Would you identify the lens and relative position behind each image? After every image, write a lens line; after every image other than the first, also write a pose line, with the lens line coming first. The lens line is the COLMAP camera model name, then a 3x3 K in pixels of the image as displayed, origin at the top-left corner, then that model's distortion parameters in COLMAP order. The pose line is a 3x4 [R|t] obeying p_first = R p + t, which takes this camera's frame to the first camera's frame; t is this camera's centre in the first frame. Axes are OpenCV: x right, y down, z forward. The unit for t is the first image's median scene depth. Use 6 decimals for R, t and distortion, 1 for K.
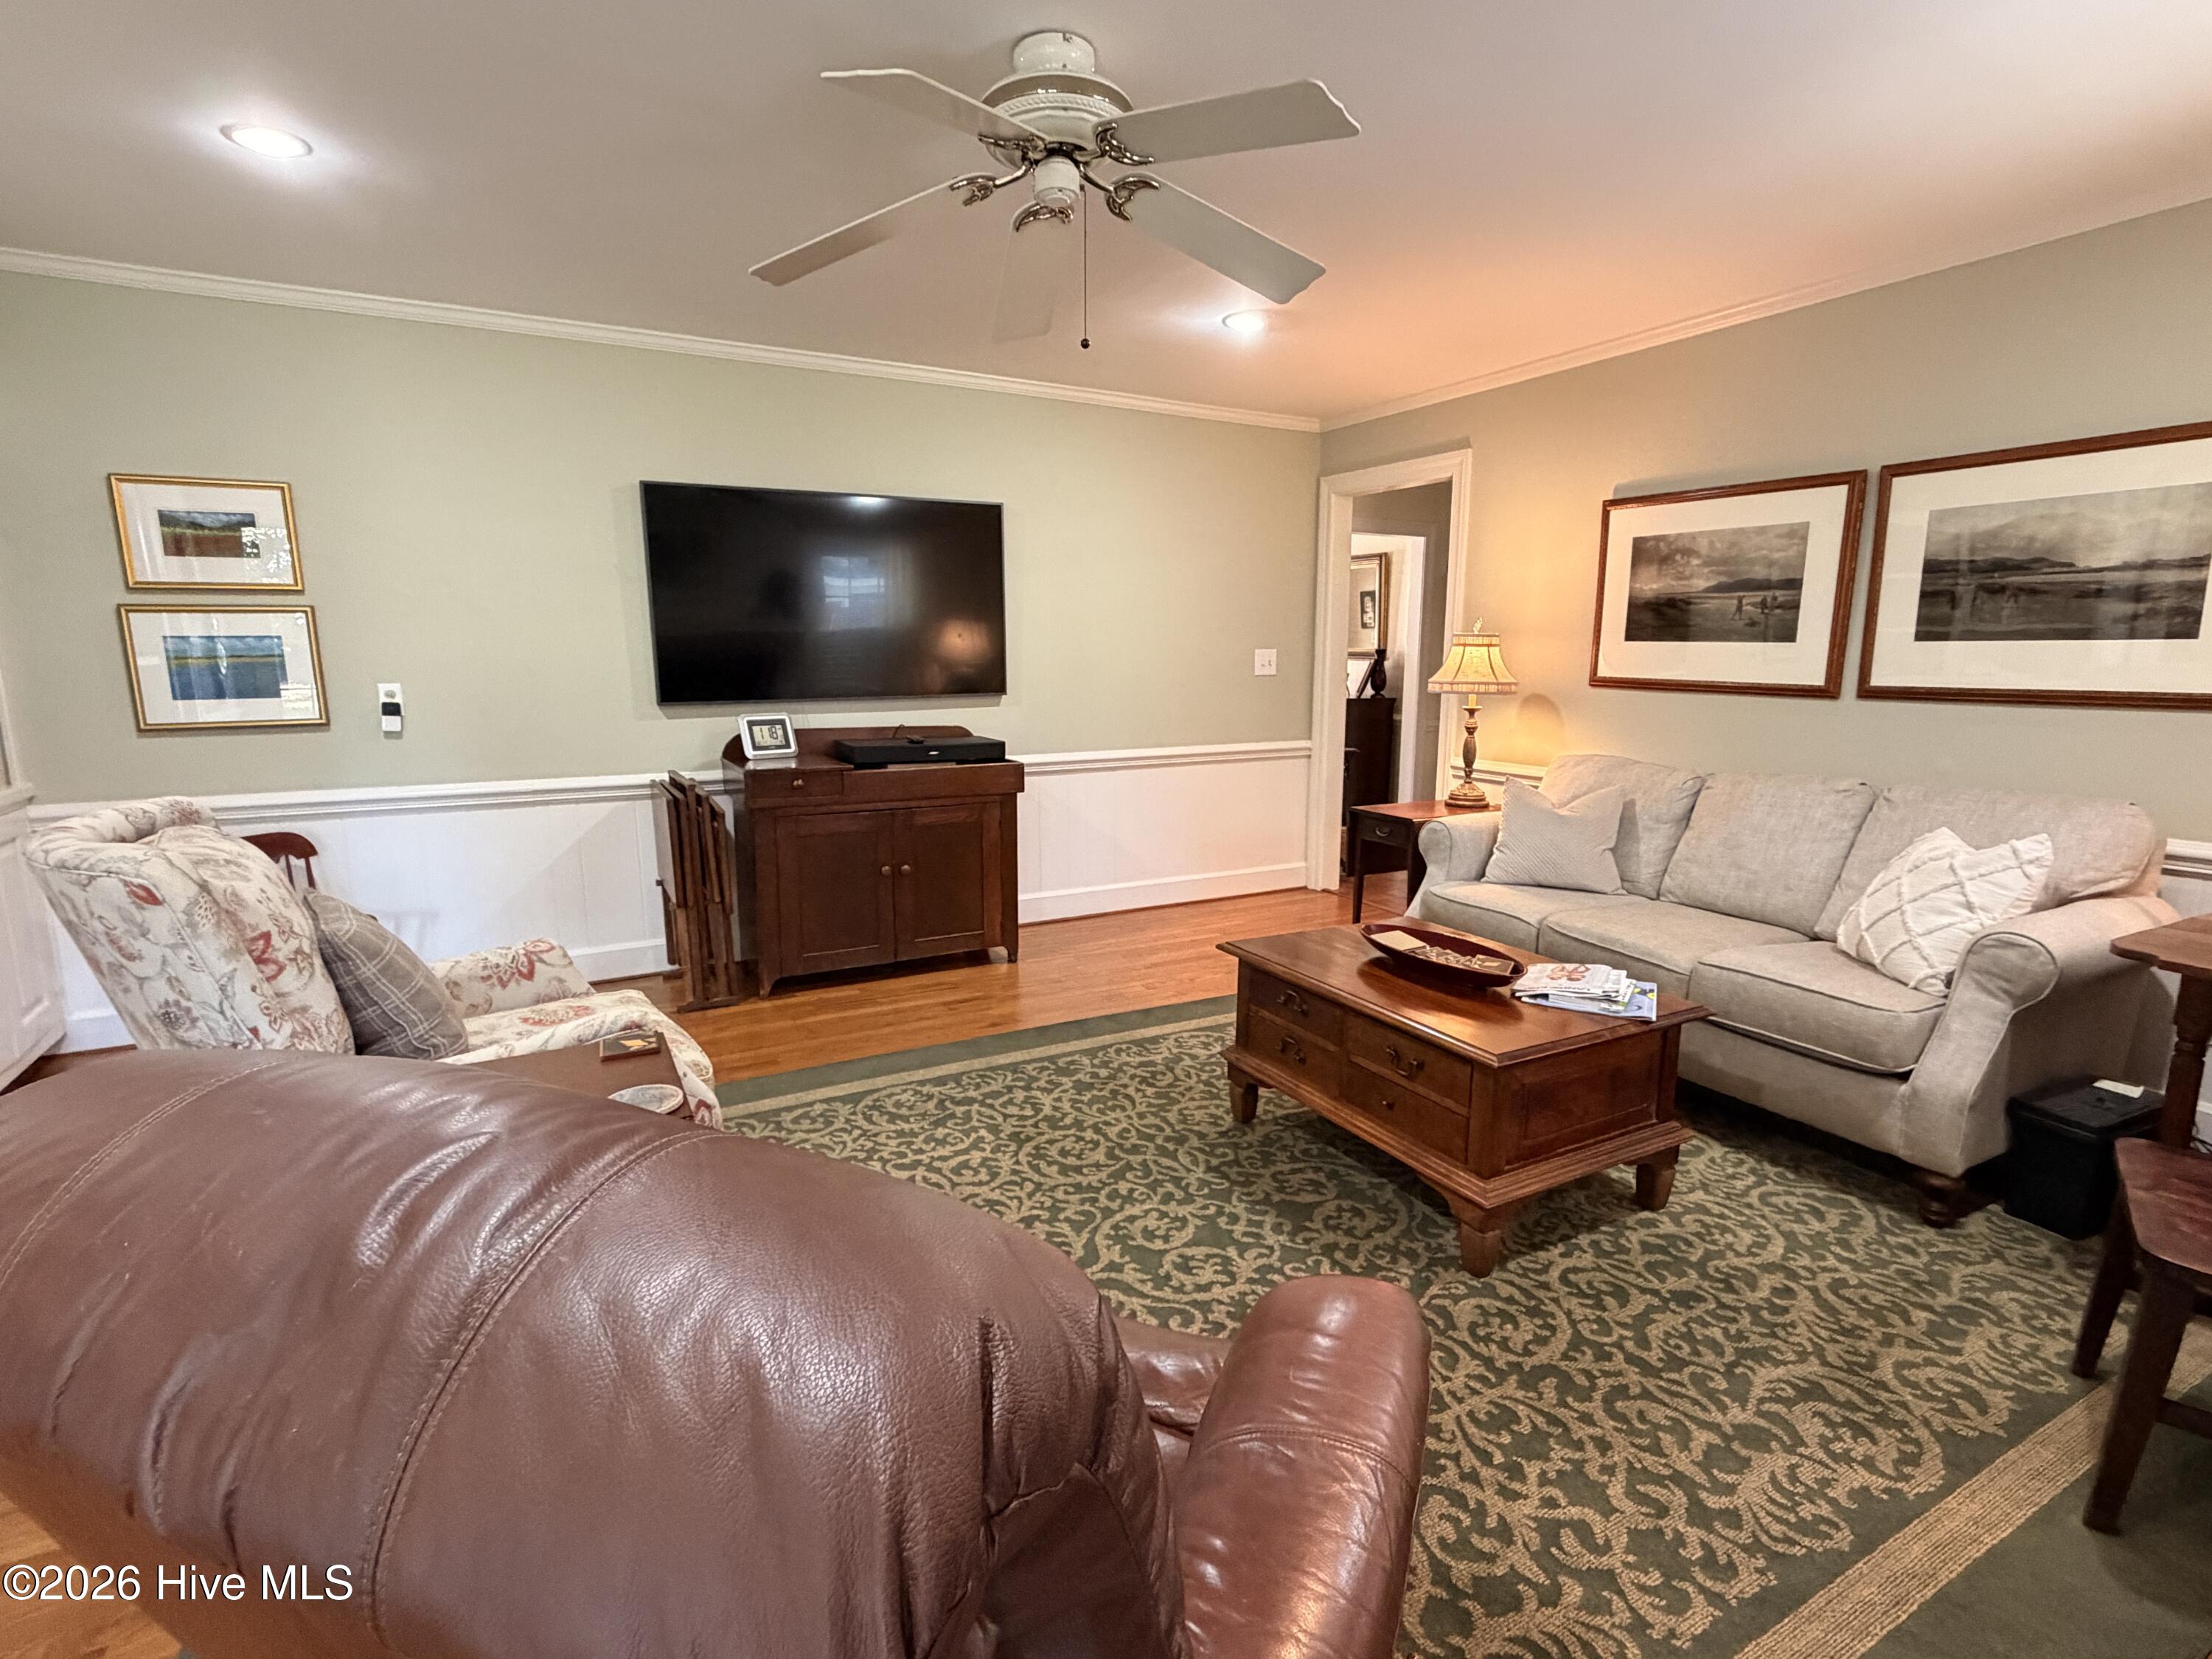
lens RADIAL K [[1058.3, 0, 1101.7], [0, 1058.3, 827.0], [0, 0, 1]] dist [0.005326, 0.001666]
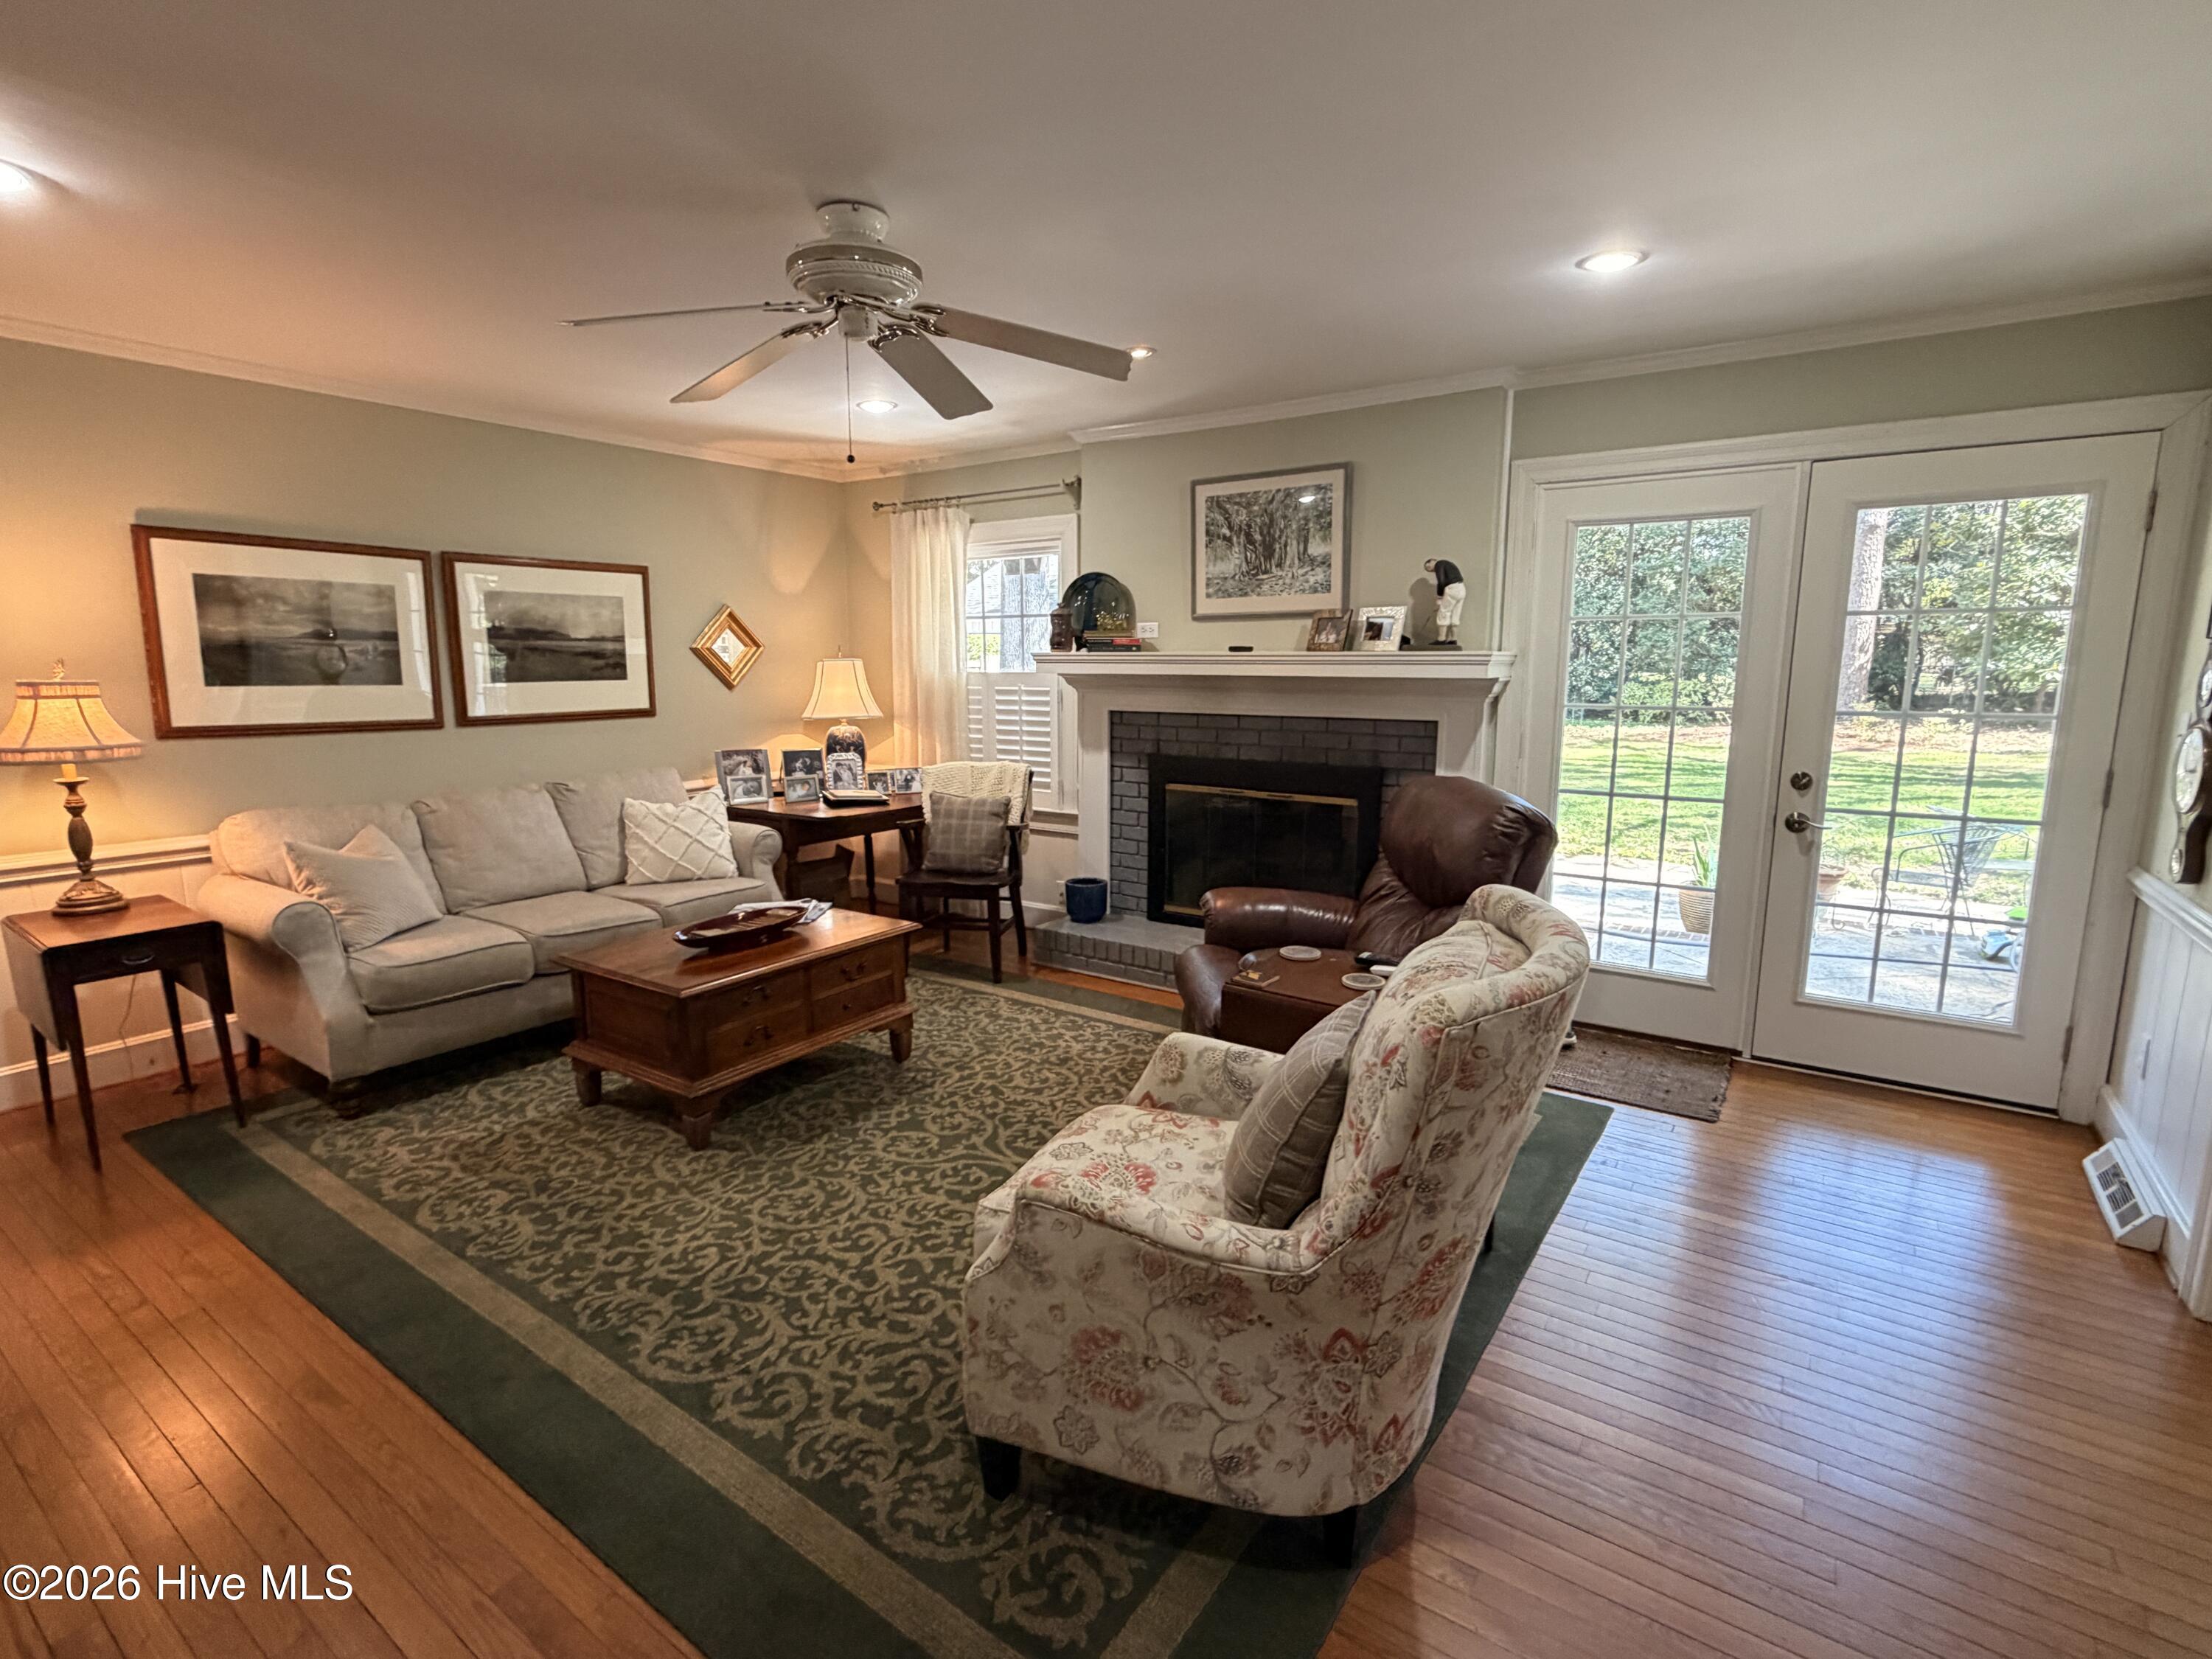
lens RADIAL K [[1058.3, 0, 1100.9], [0, 1058.3, 831.4], [0, 0, 1]] dist [0.005326, 0.001666]
pose [[-0.452696, -0.150475, 0.878876, -0.873319], [0.143551, 0.960501, 0.238391, -0.209807], [-0.880034, 0.234082, -0.413215, 0.938512]]
